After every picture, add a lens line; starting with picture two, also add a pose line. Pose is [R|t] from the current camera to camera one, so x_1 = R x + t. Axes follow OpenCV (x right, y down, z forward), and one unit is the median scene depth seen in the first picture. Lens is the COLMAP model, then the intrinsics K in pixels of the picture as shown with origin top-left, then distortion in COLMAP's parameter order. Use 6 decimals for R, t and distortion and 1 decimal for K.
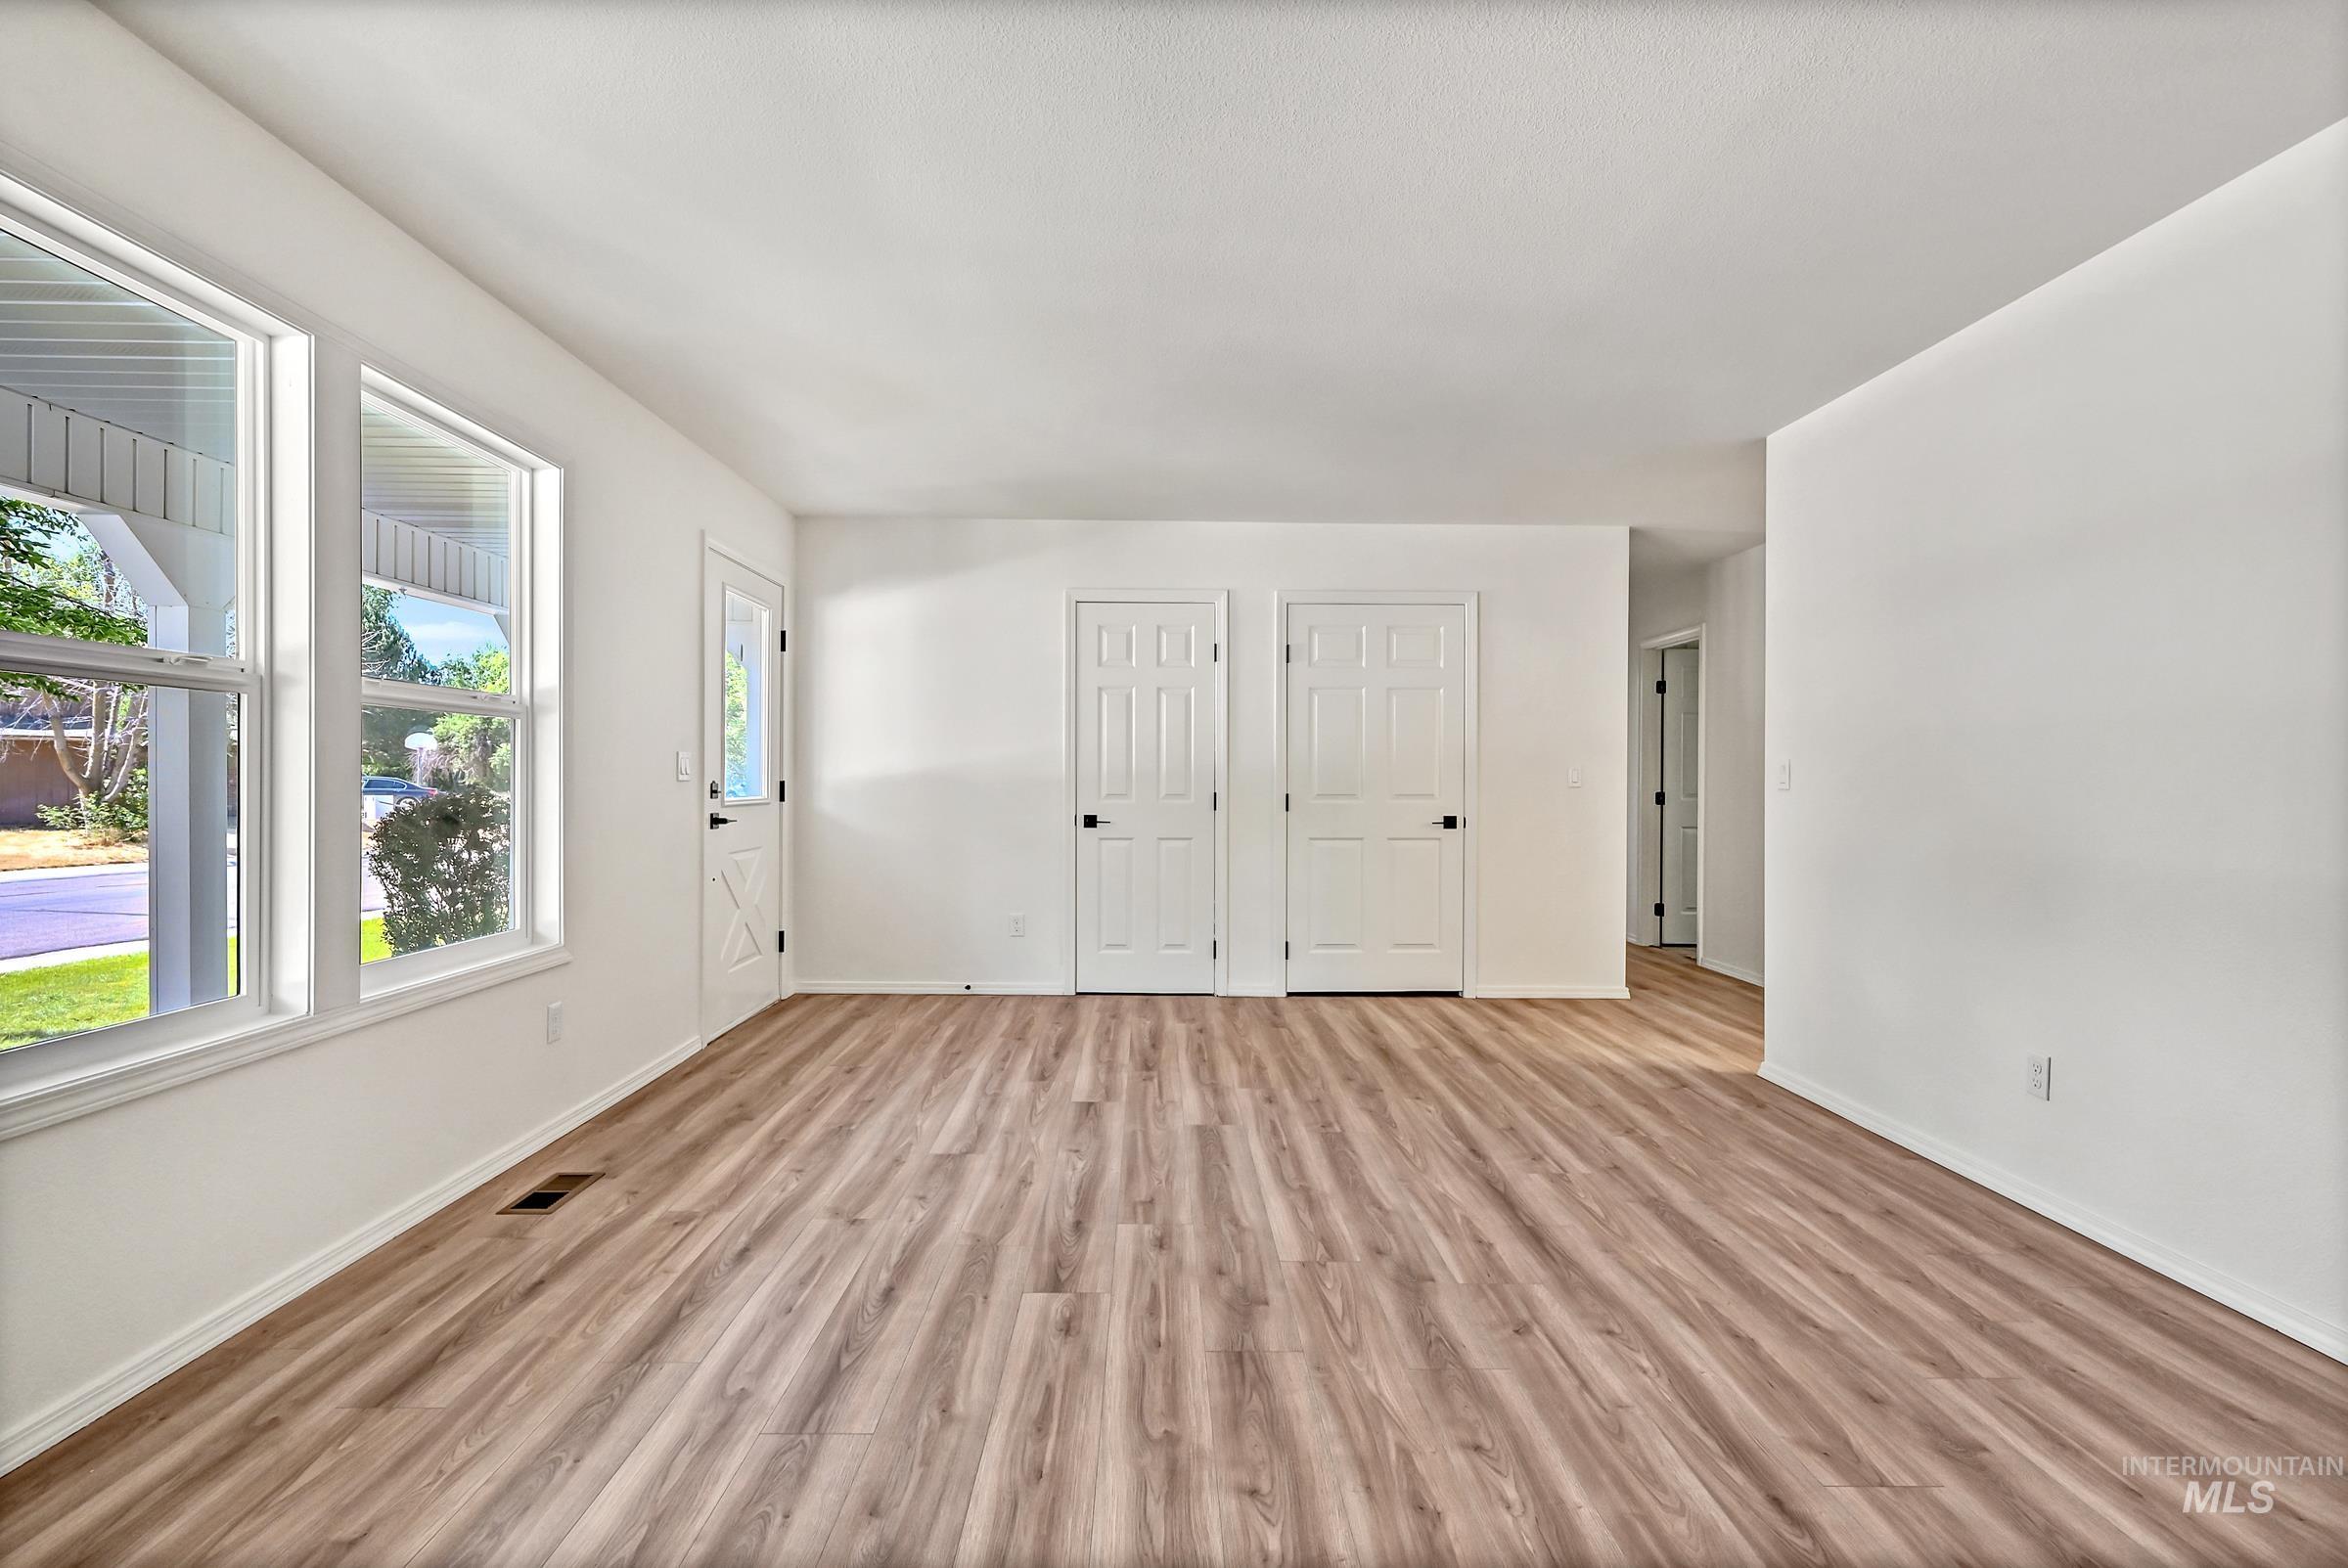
lens RADIAL K [[1114.6, 0, 1165.2], [0, 1114.6, 780.2], [0, 0, 1]] dist [0.001556, 0.000355]
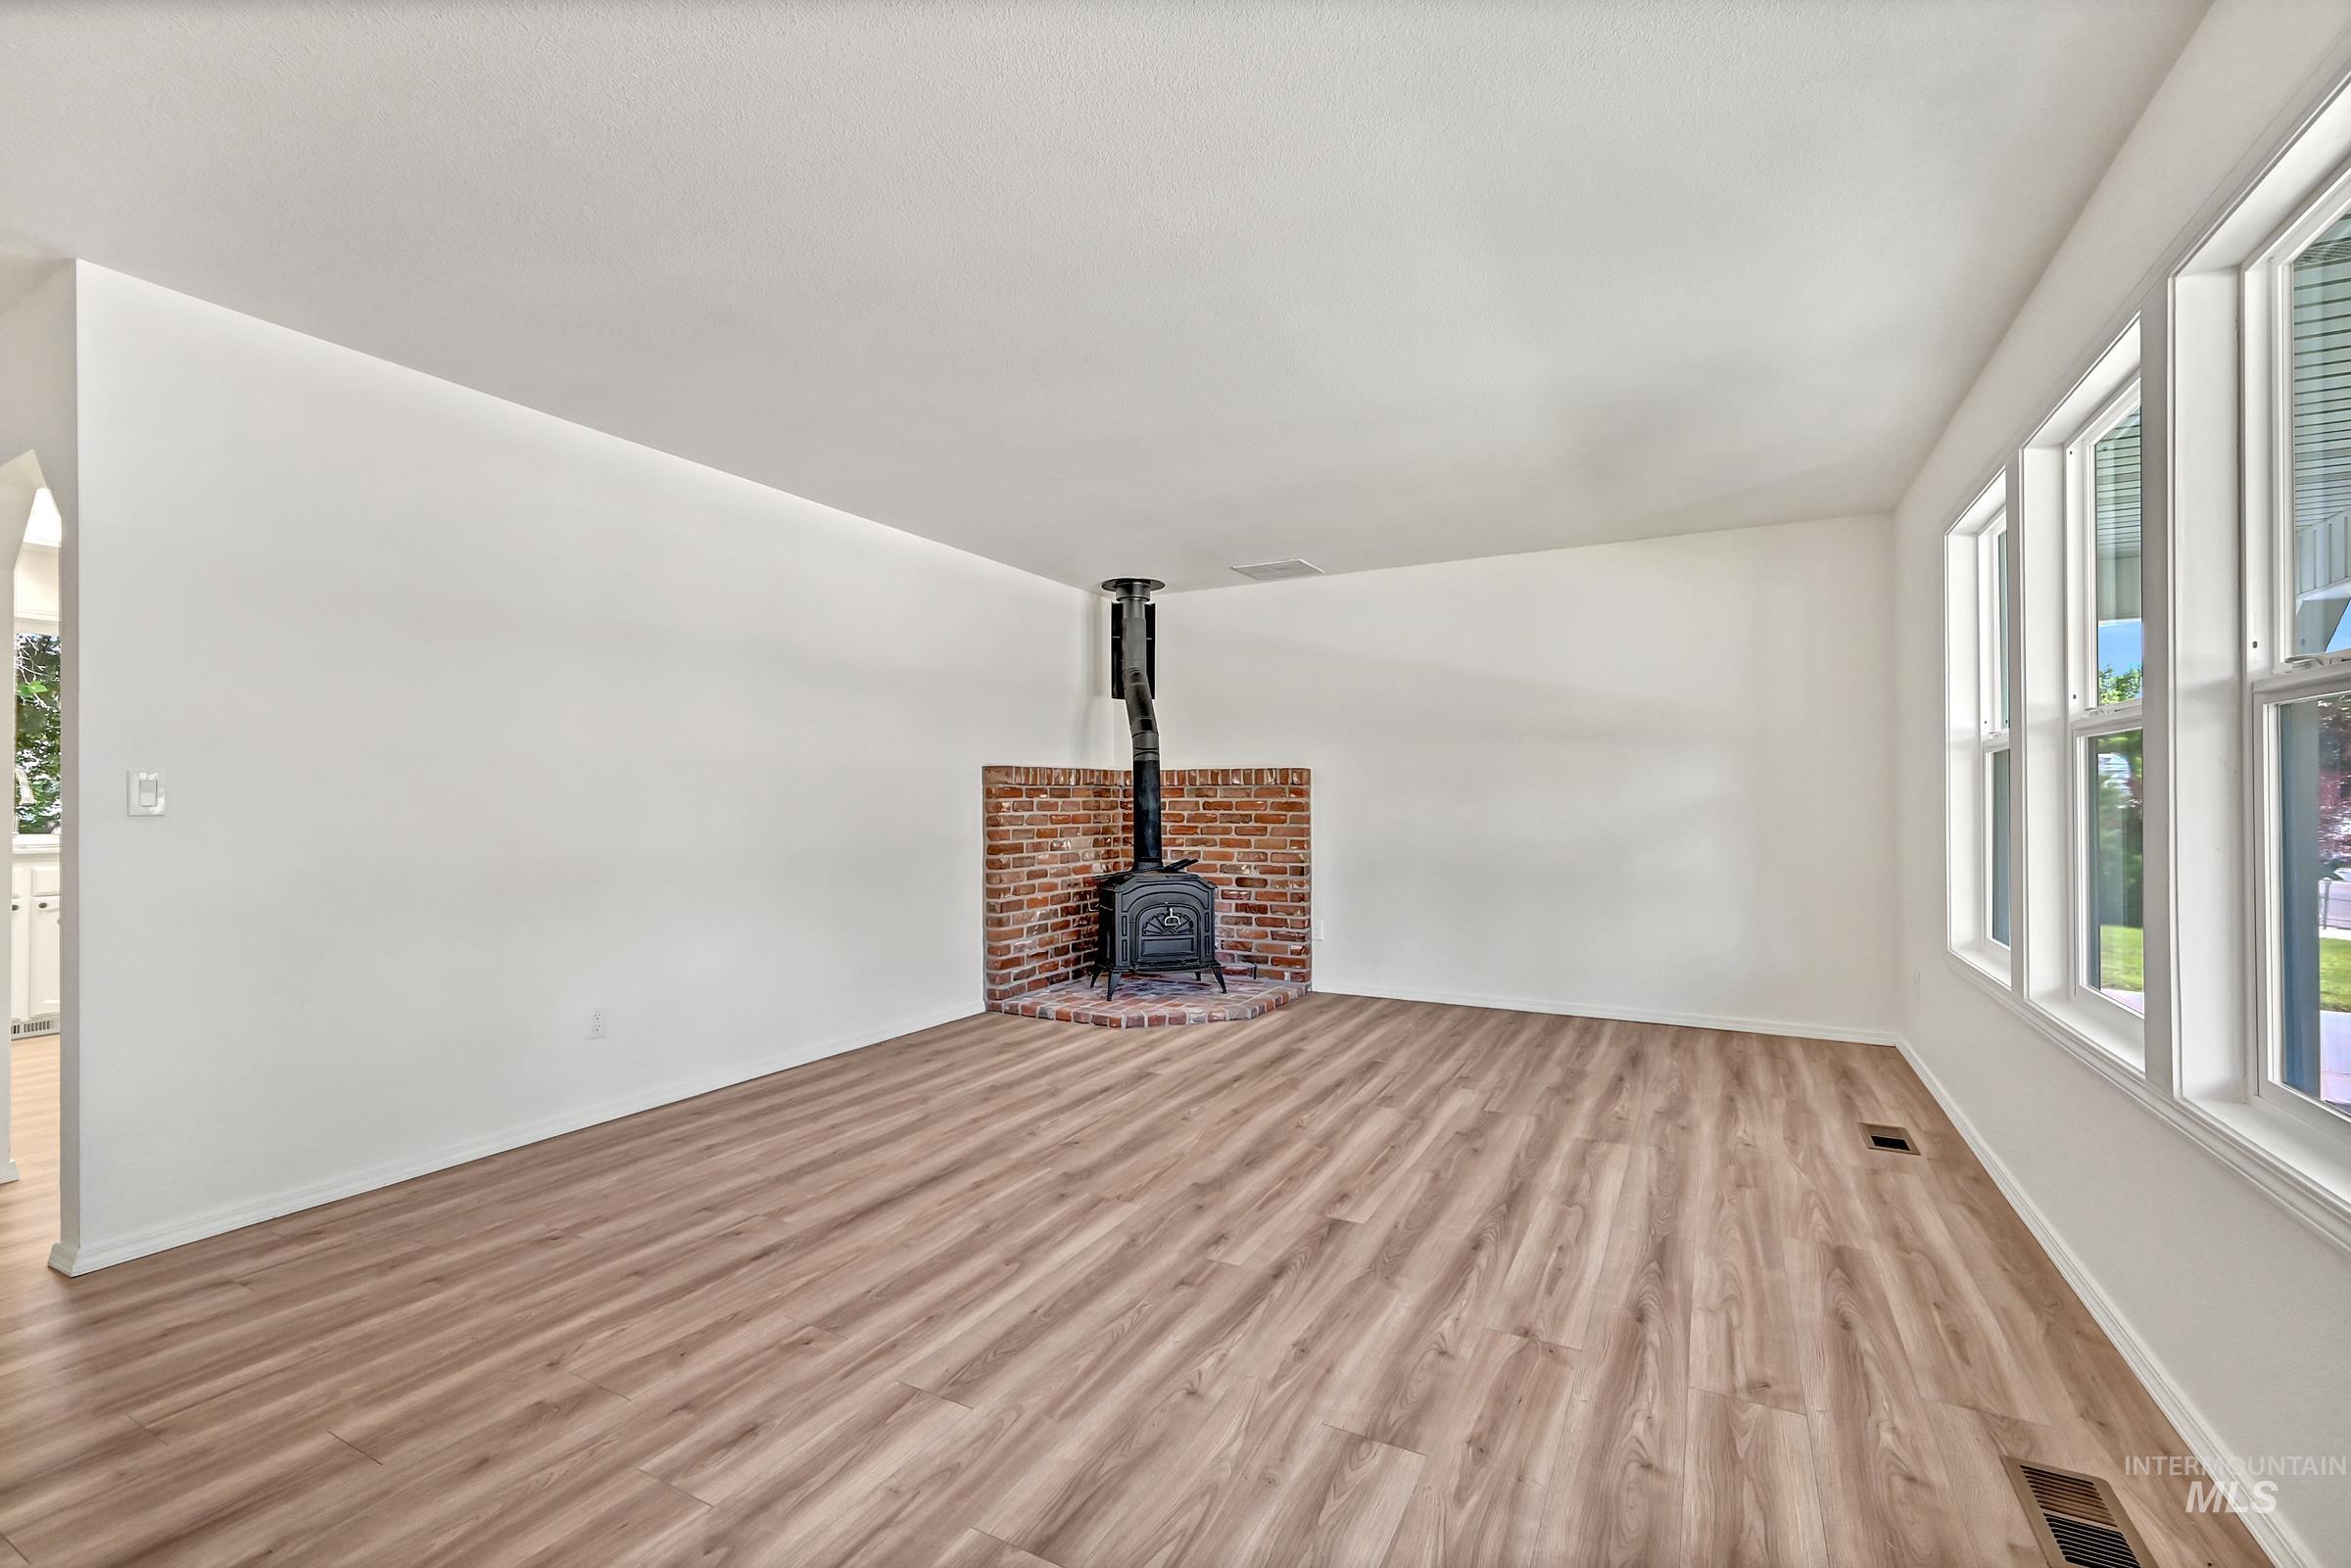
lens RADIAL K [[1008.0, 0, 1152.5], [0, 1008.0, 802.9], [0, 0, 1]] dist [-0.000056, -0.000822]
pose [[-0.868663, -0.007308, 0.495349, -0.422677], [-0.003827, 0.999960, 0.008042, -0.010895], [-0.495389, 0.005090, -0.868657, 1.863392]]
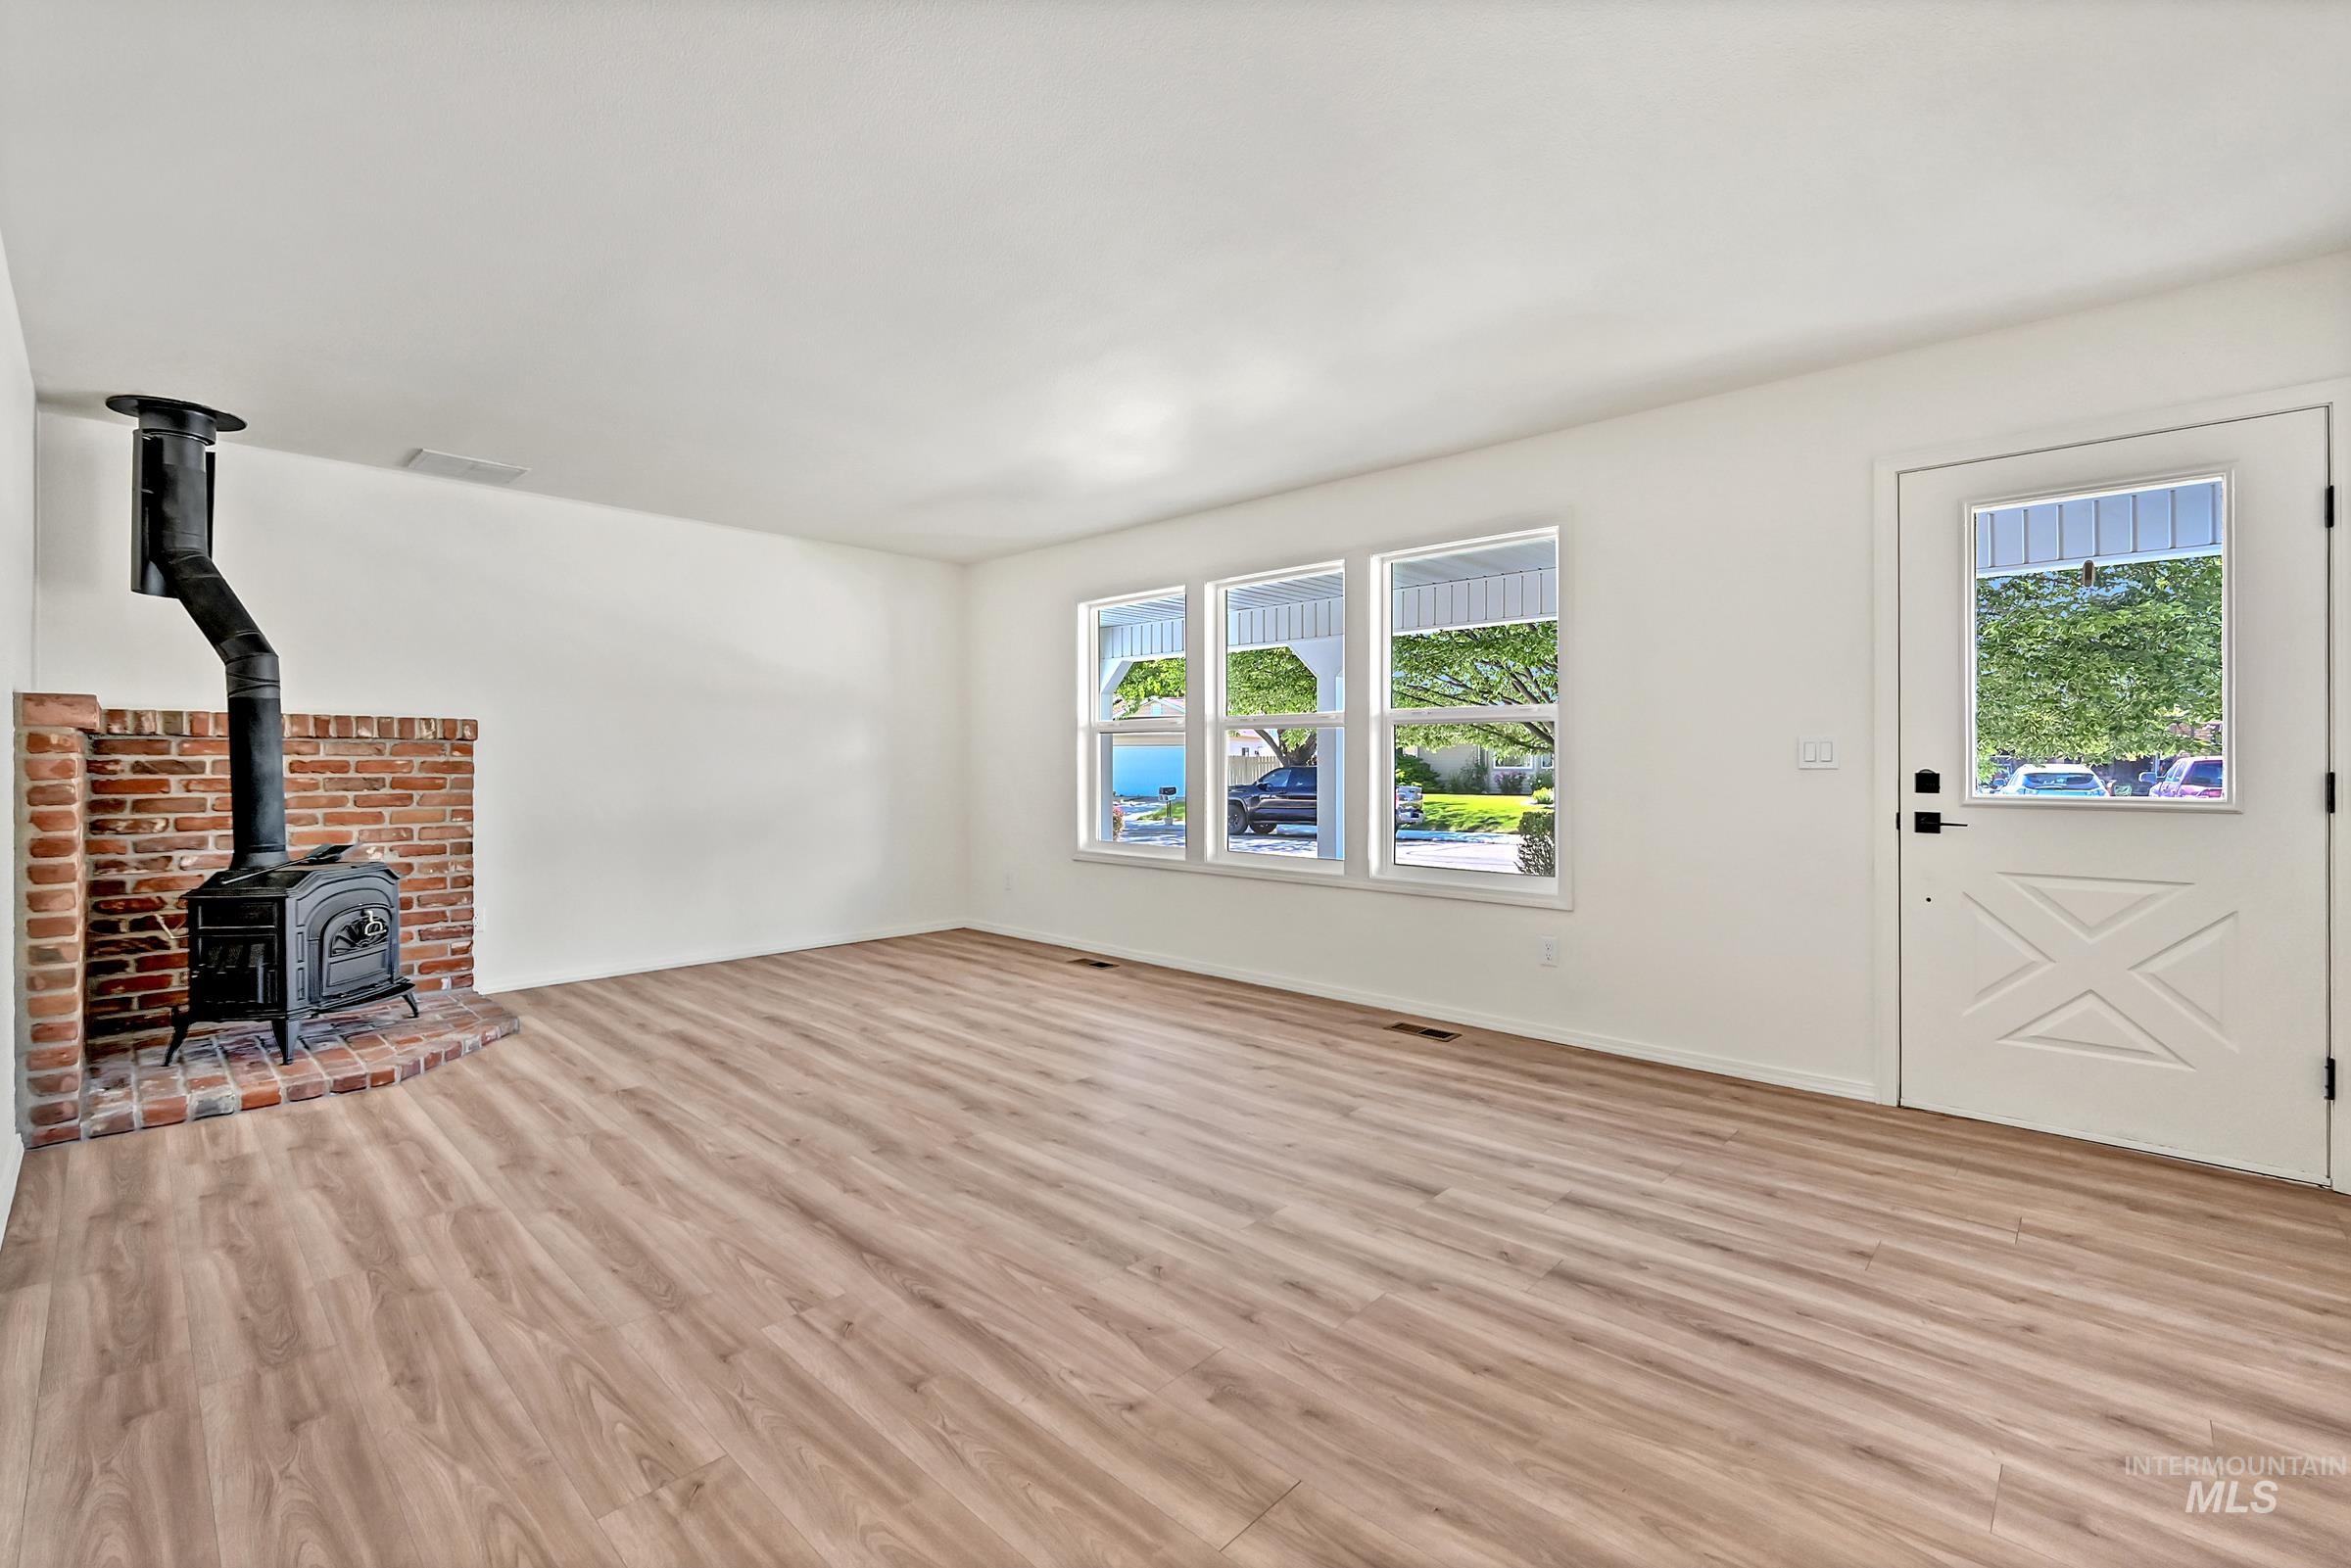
lens RADIAL K [[1008.0, 0, 1171.0], [0, 1008.0, 764.0], [0, 0, 1]] dist [-0.000056, -0.000822]
pose [[-0.702546, -0.007259, -0.711602, 0.766153], [-0.006848, 0.999971, -0.003440, 0.004861], [0.711606, 0.002456, -0.702575, 1.905309]]
